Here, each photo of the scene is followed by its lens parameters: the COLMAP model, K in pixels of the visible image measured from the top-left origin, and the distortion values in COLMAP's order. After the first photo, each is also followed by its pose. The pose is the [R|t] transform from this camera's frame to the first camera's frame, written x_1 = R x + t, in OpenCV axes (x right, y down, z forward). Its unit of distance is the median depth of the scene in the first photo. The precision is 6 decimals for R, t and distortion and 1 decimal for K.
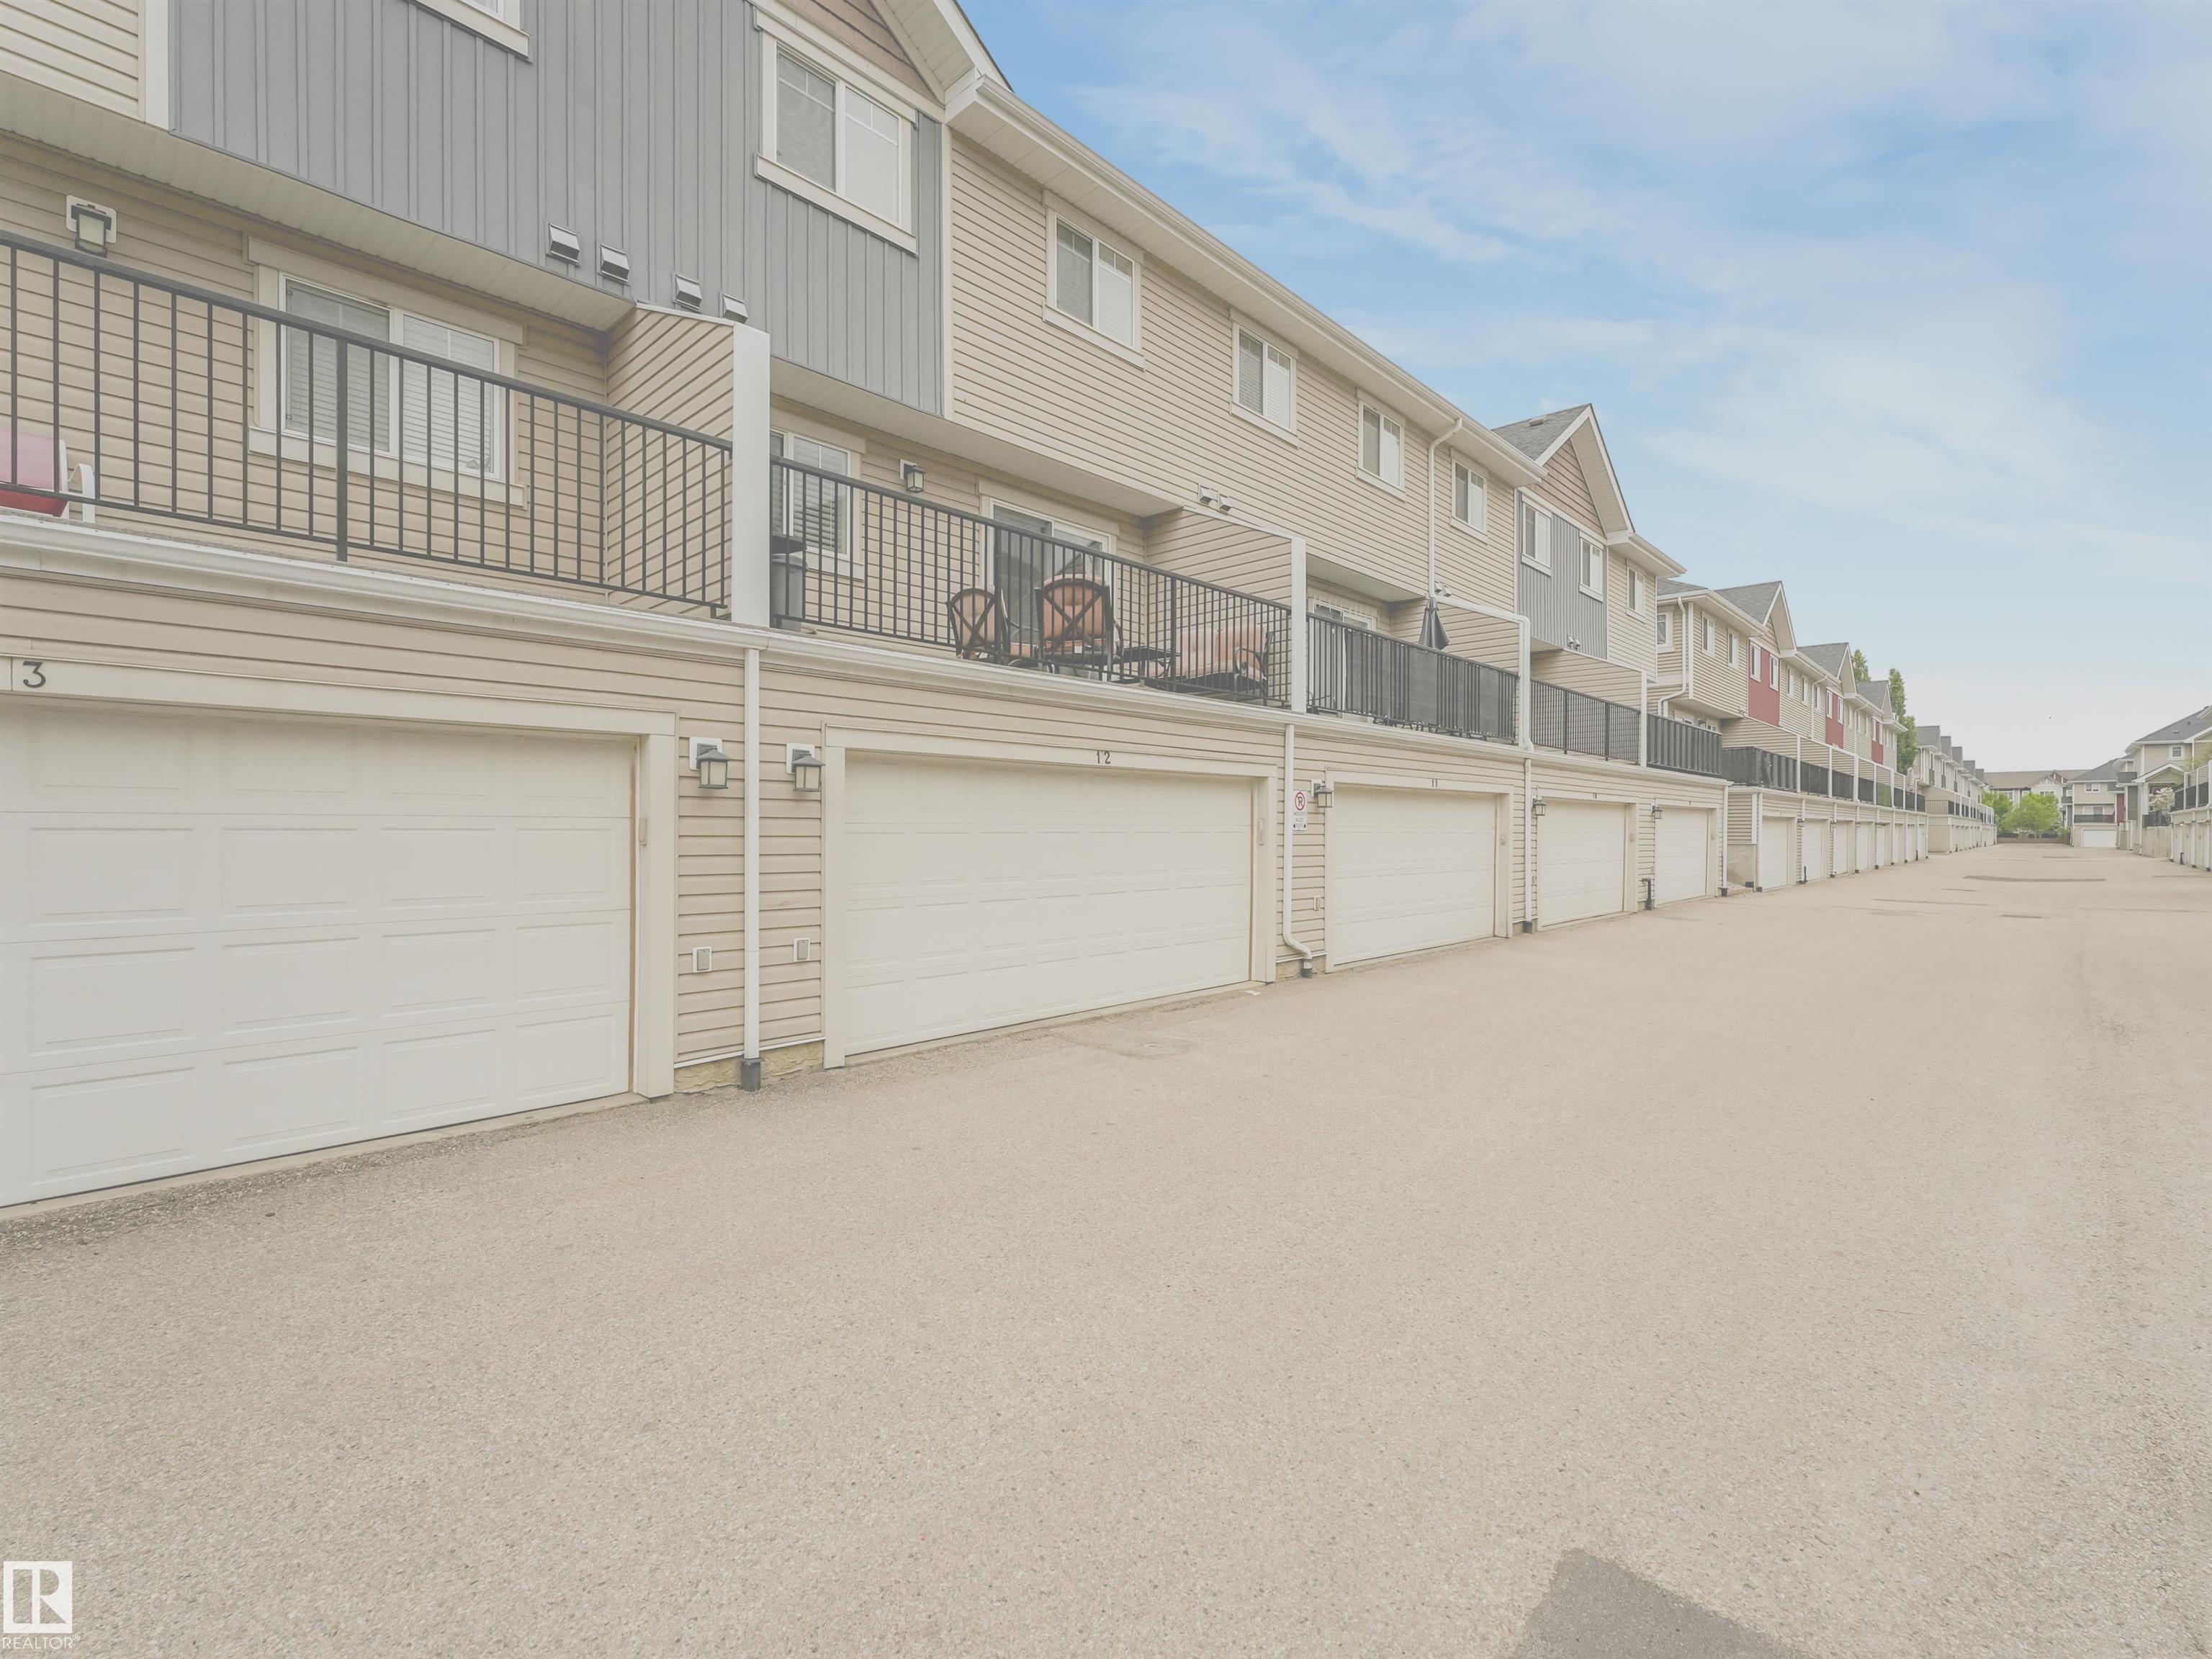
lens RADIAL K [[985.5, 0, 1099.1], [0, 985.5, 823.8], [0, 0, 1]] dist [-0.004875, 0.001883]
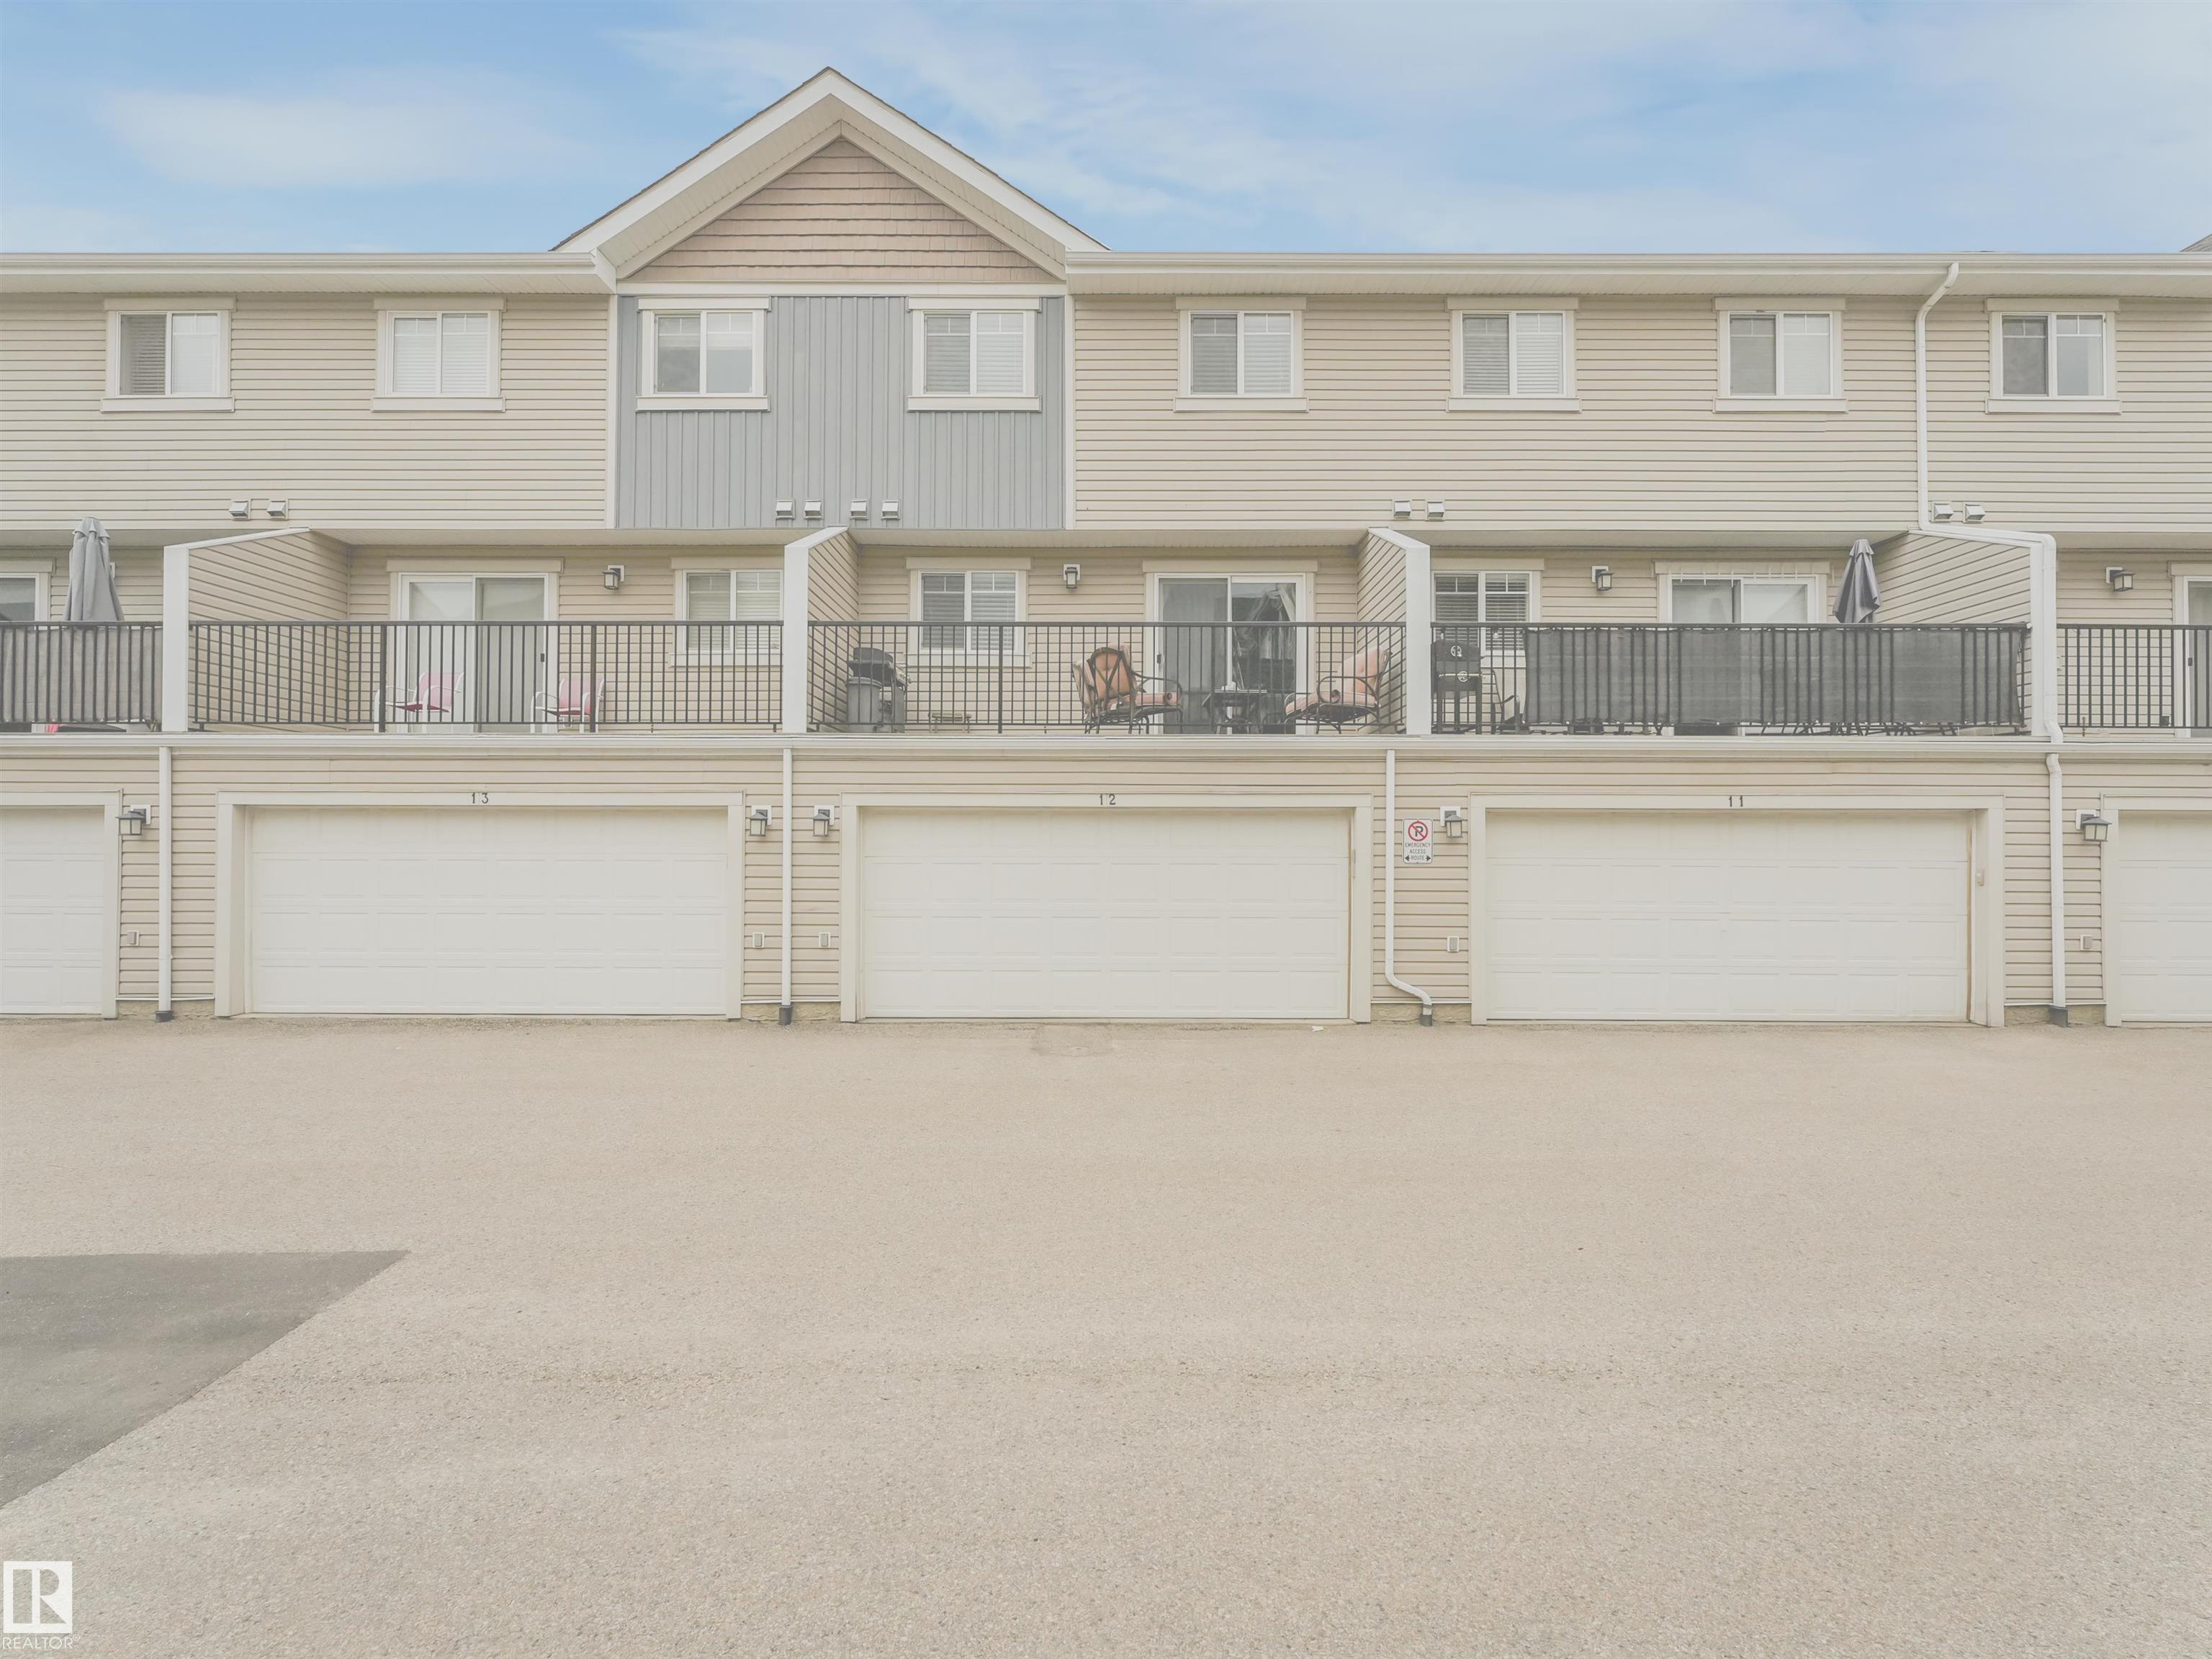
lens RADIAL K [[985.5, 0, 1099.1], [0, 985.5, 823.8], [0, 0, 1]] dist [-0.004875, 0.001883]
pose [[0.692870, -0.017798, -0.720843, 0.783833], [0.002539, 0.999749, -0.022244, -0.012181], [0.721058, 0.013582, 0.692741, 0.177195]]
